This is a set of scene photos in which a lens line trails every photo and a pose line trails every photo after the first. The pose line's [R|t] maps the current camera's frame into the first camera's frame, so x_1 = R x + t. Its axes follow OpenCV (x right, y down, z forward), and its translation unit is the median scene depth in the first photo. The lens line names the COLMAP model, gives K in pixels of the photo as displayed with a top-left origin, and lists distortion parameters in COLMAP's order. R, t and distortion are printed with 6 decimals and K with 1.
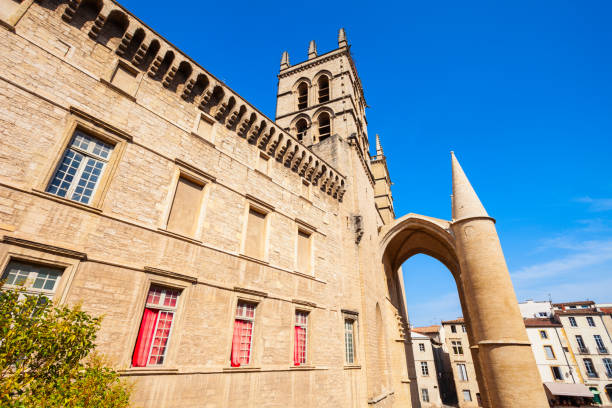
lens RADIAL K [[288.7, 0, 306.1], [0, 288.7, 202.9], [0, 0, 1]] dist [-0.014680, 0.006953]
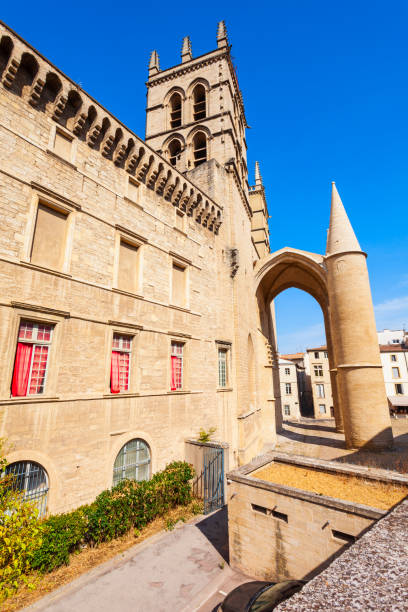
lens RADIAL K [[288.7, 0, 202.5], [0, 288.7, 305.8], [0, 0, 1]] dist [-0.014680, 0.006953]
pose [[0.997410, -0.010321, 0.071185, 0.001567], [-0.006466, 0.972779, 0.231645, 0.004687], [-0.071638, -0.231505, 0.970192, 0.011457]]
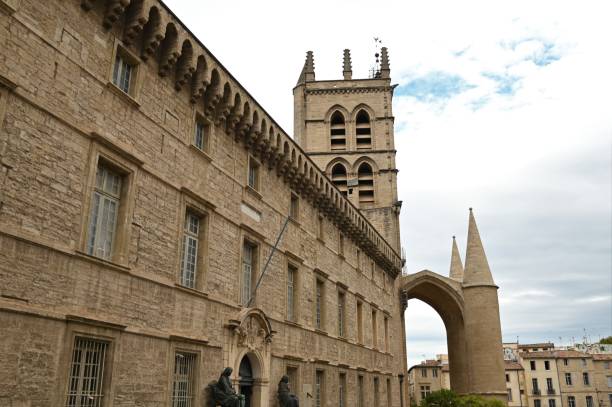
lens RADIAL K [[556.0, 0, 311.3], [0, 556.0, 222.1], [0, 0, 1]] dist [-0.043932, 0.000000]
pose [[0.938609, 0.078299, 0.335981, -0.894855], [-0.136813, 0.978527, 0.154166, -0.495983], [-0.316695, -0.190668, 0.929166, -0.827041]]
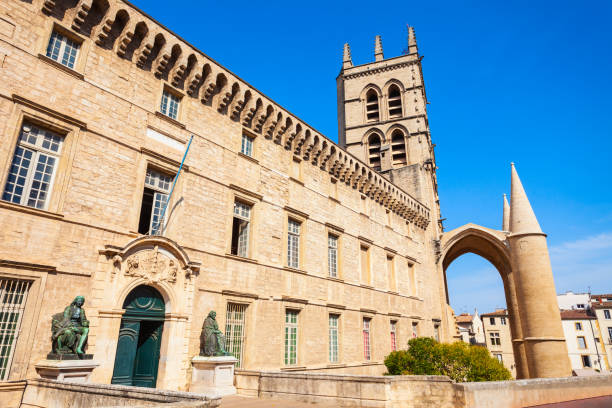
lens RADIAL K [[401.8, 0, 307.5], [0, 401.8, 202.8], [0, 0, 1]] dist [0.000465, 0.008011]
pose [[0.997844, 0.006062, 0.065349, -0.462701], [-0.015689, 0.988890, 0.147818, -0.342760], [-0.063727, -0.148525, 0.986853, -0.579164]]
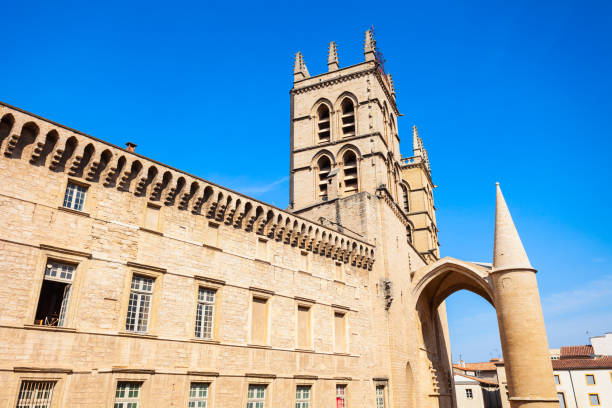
lens RADIAL K [[472.3, 0, 307.7], [0, 472.3, 204.1], [0, 0, 1]] dist [0.026708, -0.016836]
pose [[0.999703, -0.024289, -0.001872, -0.090084], [0.024348, 0.993604, 0.110266, -0.411044], [-0.000818, -0.110279, 0.993900, -0.611440]]
